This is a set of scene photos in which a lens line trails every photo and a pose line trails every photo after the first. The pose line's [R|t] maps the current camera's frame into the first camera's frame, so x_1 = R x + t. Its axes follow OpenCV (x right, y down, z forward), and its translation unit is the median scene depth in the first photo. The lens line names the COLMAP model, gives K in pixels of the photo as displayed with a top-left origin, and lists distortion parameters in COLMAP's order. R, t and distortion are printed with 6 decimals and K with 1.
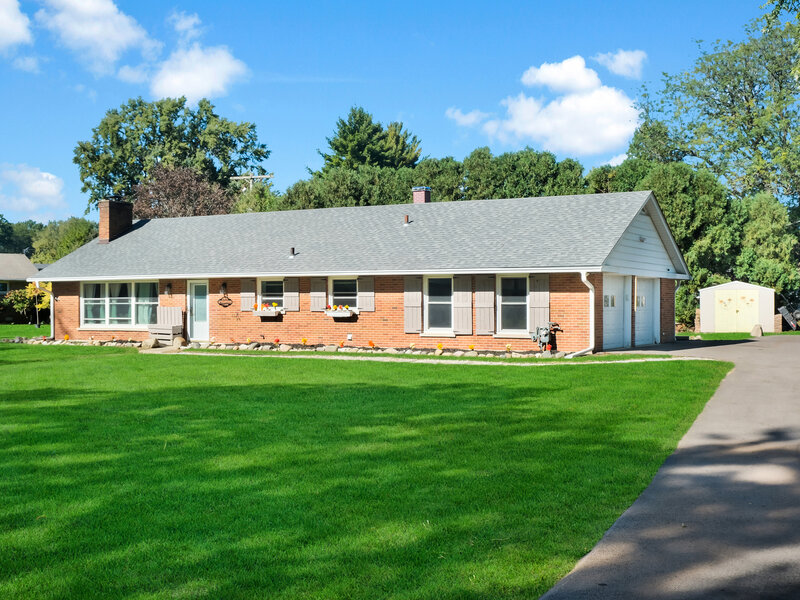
lens RADIAL K [[1008.8, 0, 400.0], [0, 1008.8, 300.0], [0, 0, 1]] dist [-0.025850, 0.036197]
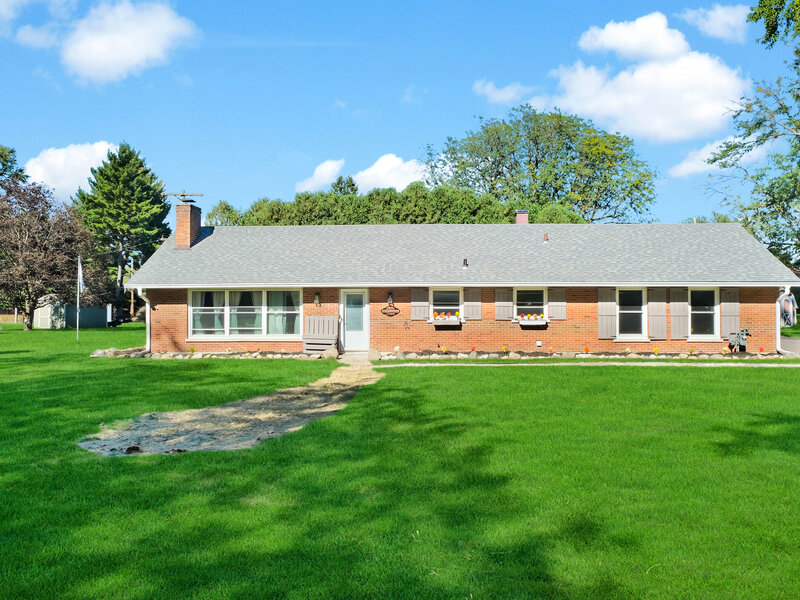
lens RADIAL K [[735.1, 0, 400.0], [0, 735.1, 300.0], [0, 0, 1]] dist [-0.013707, -0.002175]
pose [[0.889418, 0.006951, 0.457042, -0.496353], [-0.001282, 0.999918, -0.012712, 0.000230], [-0.457093, 0.010721, 0.889354, 0.341658]]
